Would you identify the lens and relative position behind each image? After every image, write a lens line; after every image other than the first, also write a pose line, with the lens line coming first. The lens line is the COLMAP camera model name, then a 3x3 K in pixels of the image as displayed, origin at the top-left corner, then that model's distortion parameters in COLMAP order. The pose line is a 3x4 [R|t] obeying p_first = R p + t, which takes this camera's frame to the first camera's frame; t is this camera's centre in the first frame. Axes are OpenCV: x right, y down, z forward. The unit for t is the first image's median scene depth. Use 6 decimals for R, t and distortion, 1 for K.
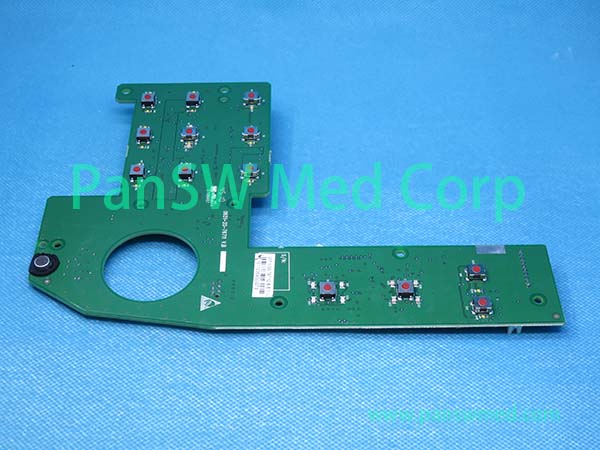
lens RADIAL K [[968.7, 0, 299.4], [0, 968.7, 225.0], [0, 0, 1]] dist [-0.074102, 0.000000]
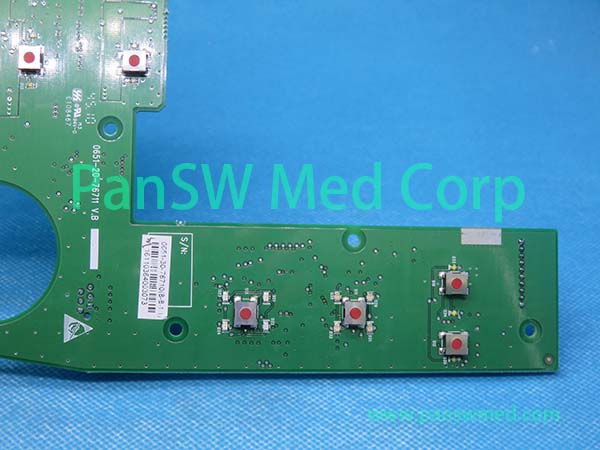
lens RADIAL K [[968.7, 0, 300.3], [0, 968.7, 226.3], [0, 0, 1]] dist [-0.074102, 0.000000]
pose [[0.993069, 0.030479, 0.113514, -0.013006], [-0.096770, 0.760170, 0.642478, -0.431523], [-0.066708, -0.649009, 0.757850, 0.496098]]
